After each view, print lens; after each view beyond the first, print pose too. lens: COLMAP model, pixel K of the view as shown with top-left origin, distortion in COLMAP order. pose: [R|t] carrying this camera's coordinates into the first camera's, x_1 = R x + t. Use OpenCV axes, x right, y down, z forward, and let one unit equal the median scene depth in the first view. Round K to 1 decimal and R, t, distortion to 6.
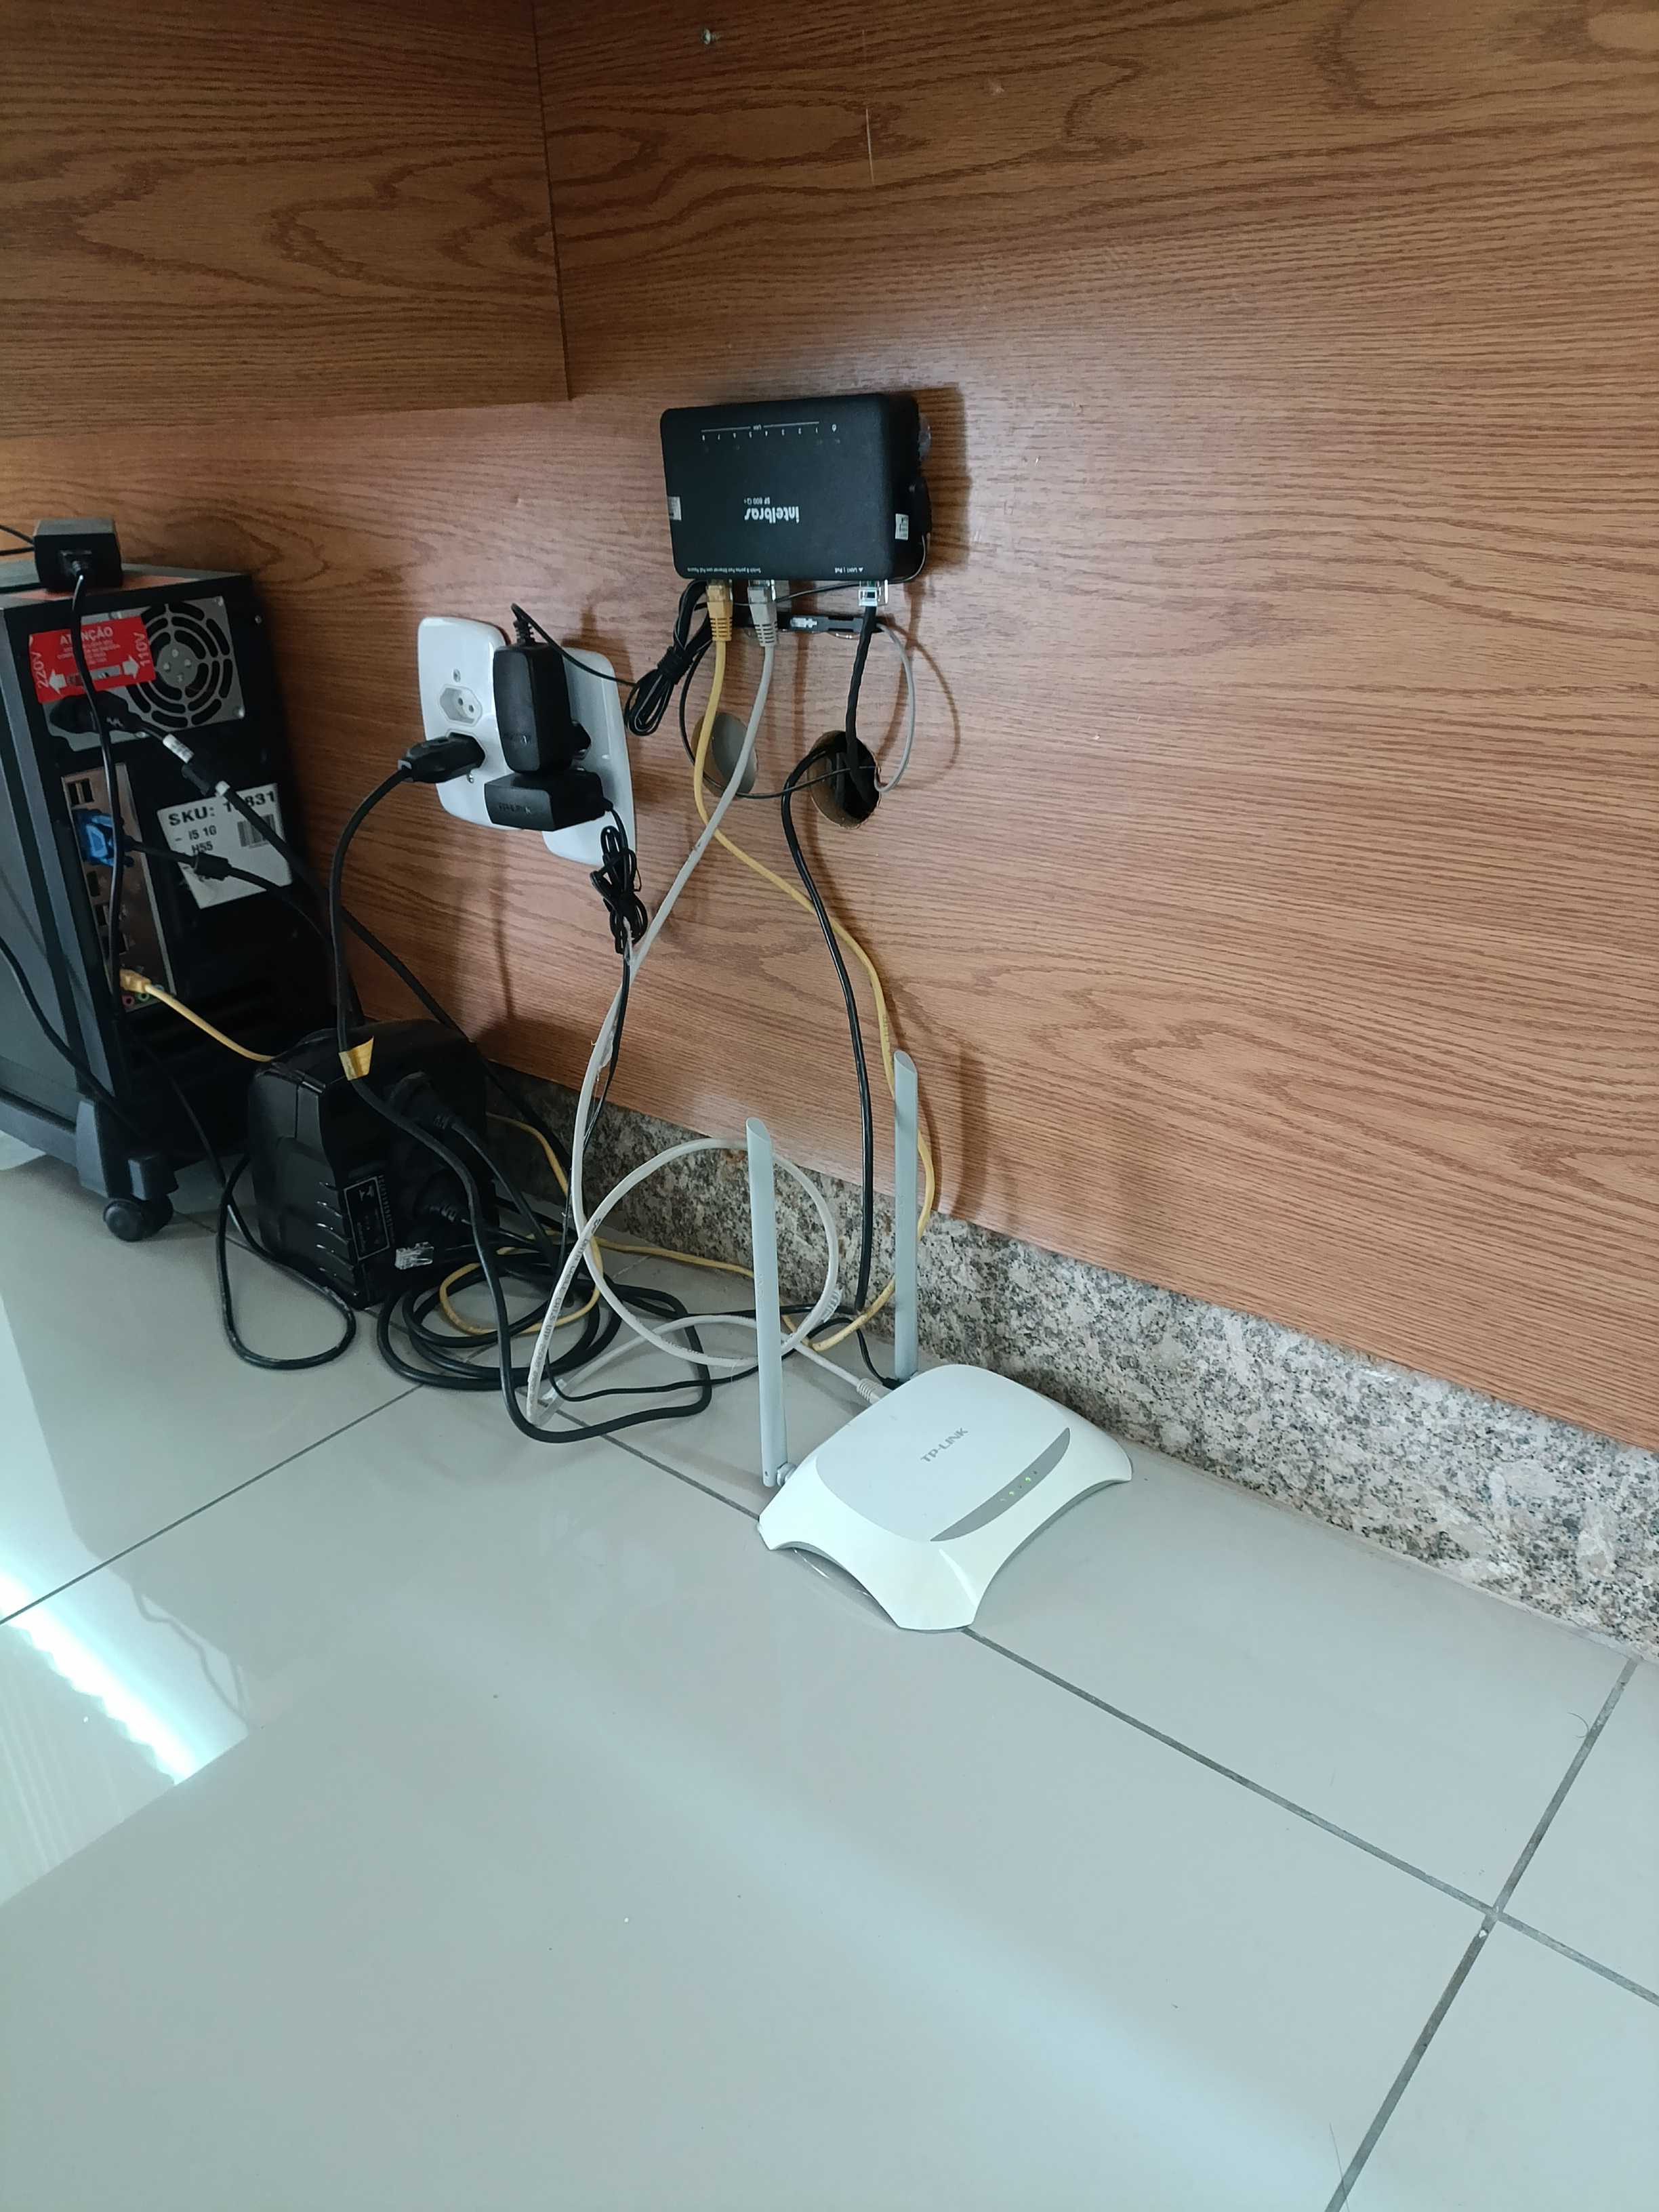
lens RADIAL K [[1581.1, 0, 809.7], [0, 1581.1, 1106.1], [0, 0, 1]] dist [-0.003211, -0.042794]
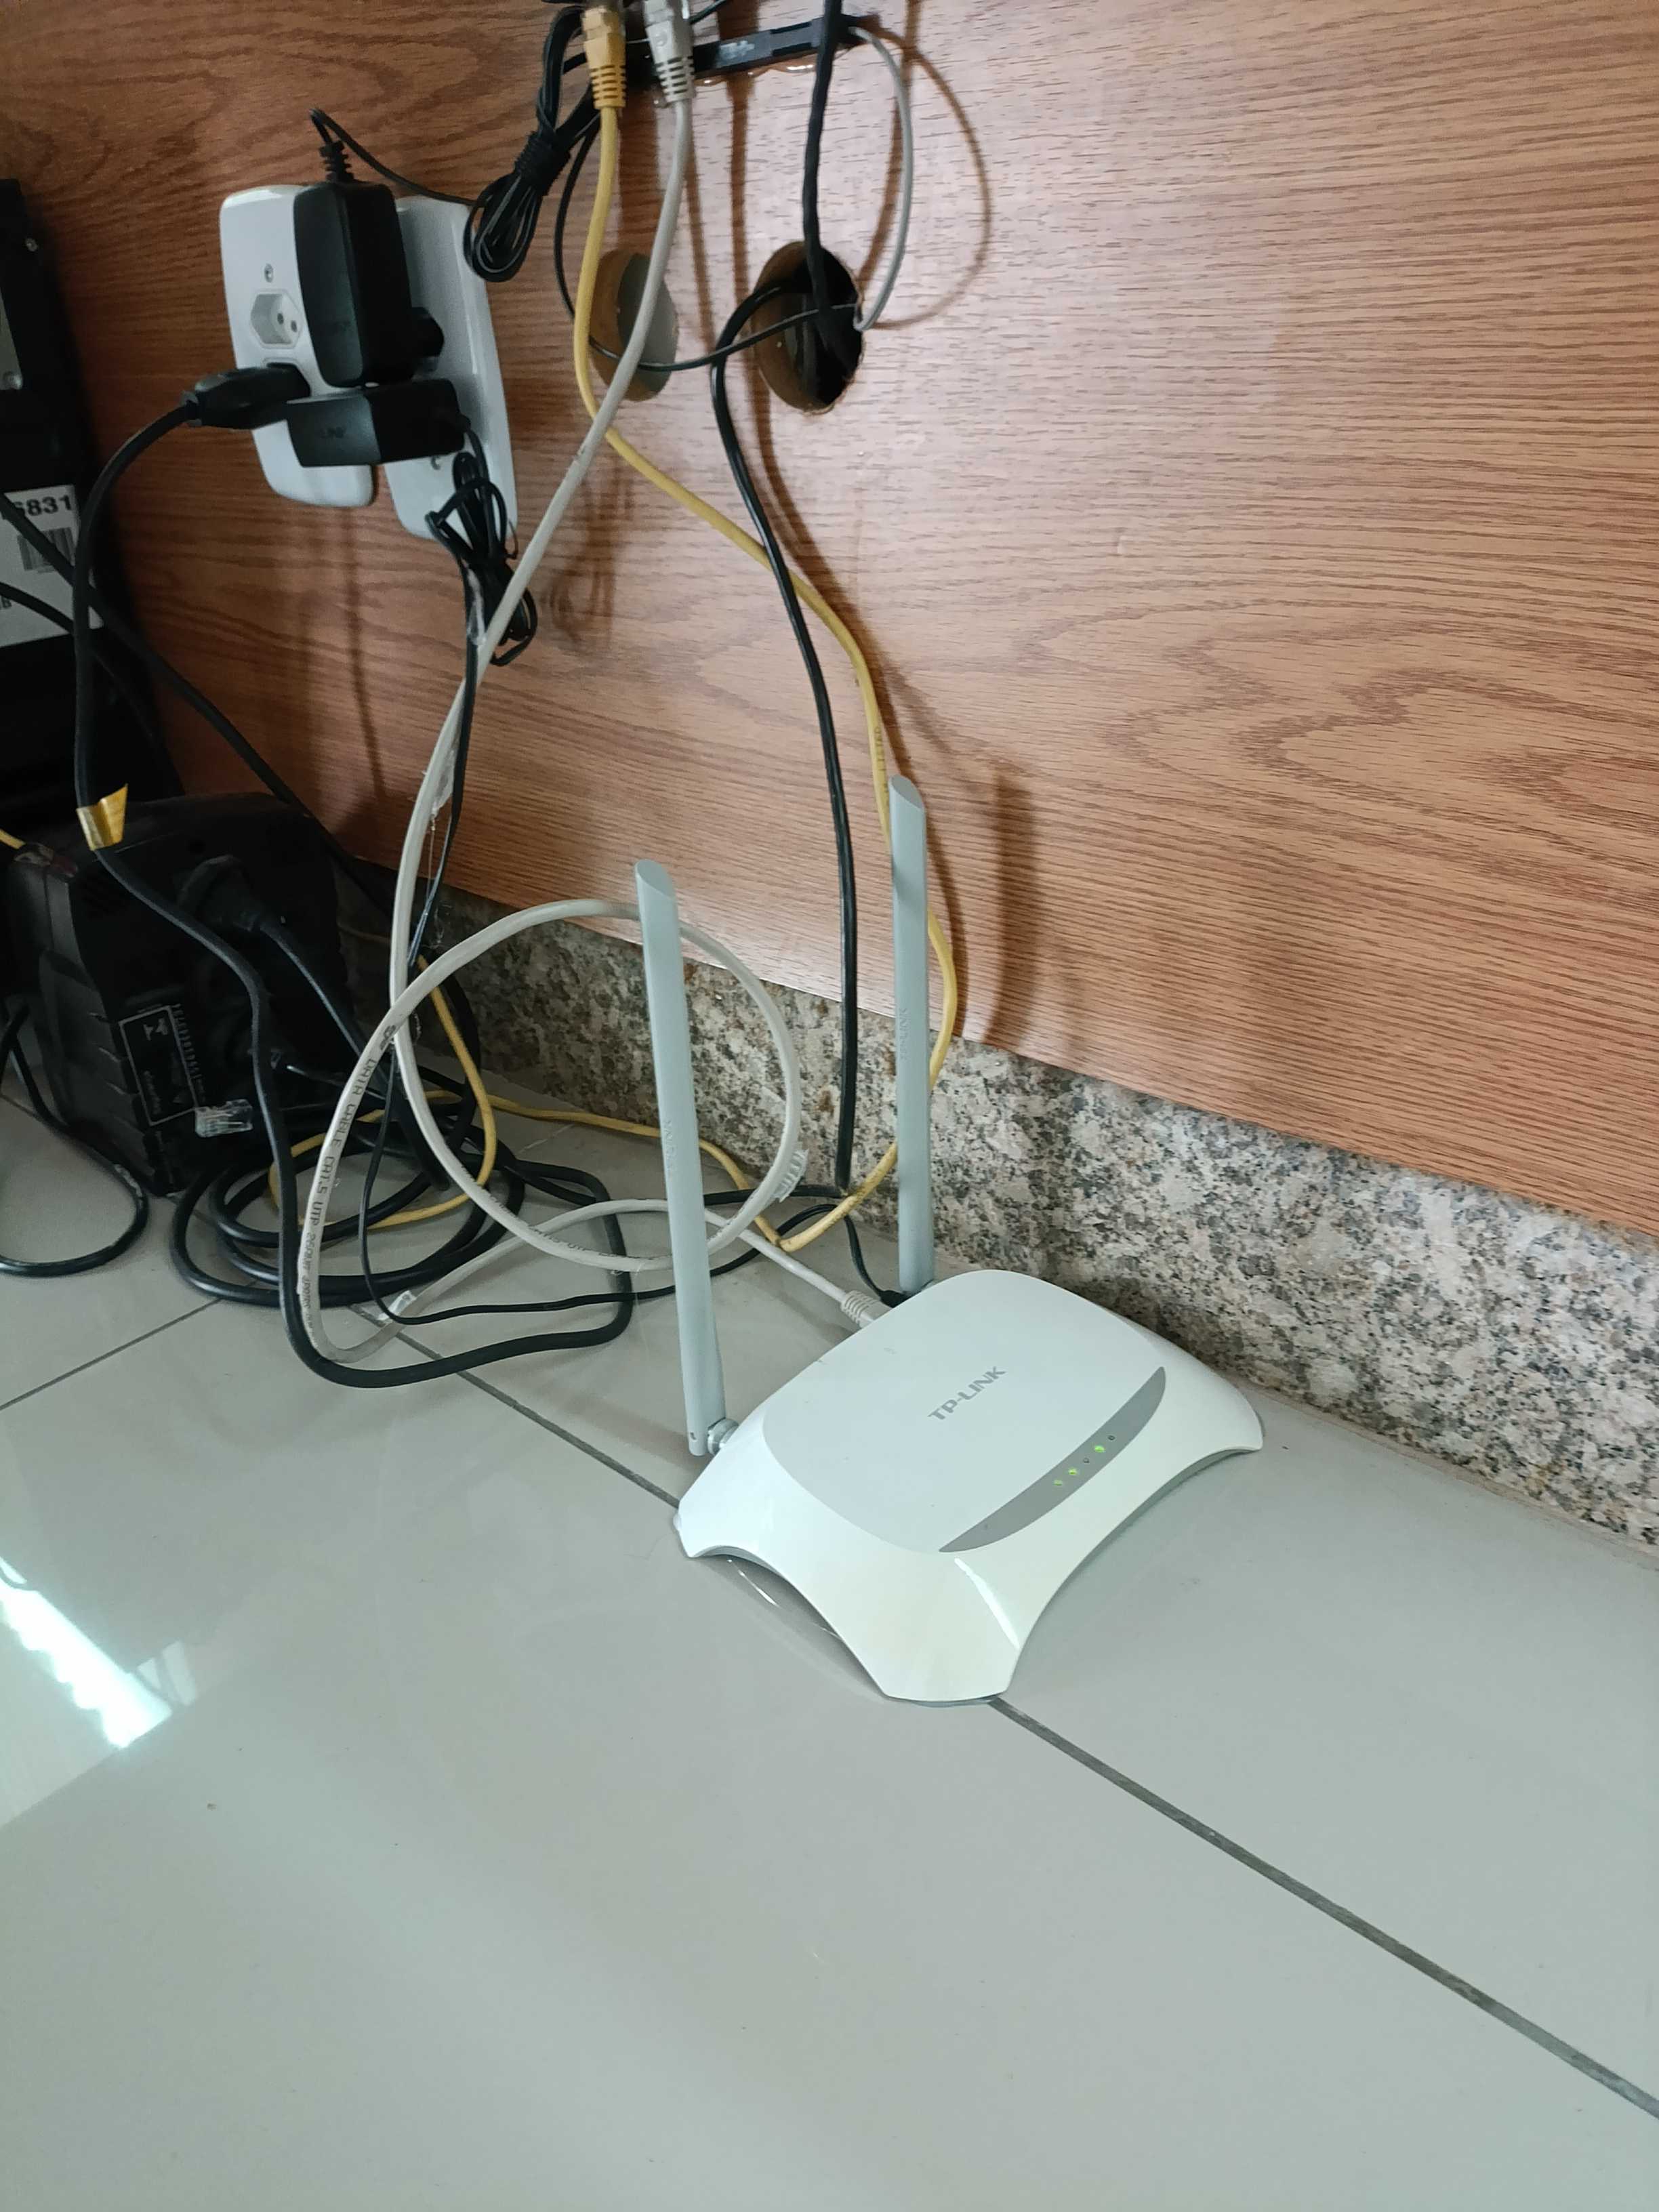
lens RADIAL K [[1581.1, 0, 842.1], [0, 1581.1, 1096.0], [0, 0, 1]] dist [-0.003211, -0.042794]
pose [[0.999740, -0.000750, -0.022790, 0.048503], [0.001669, 0.999185, 0.040336, 0.068157], [0.022741, -0.040364, 0.998926, 0.363268]]
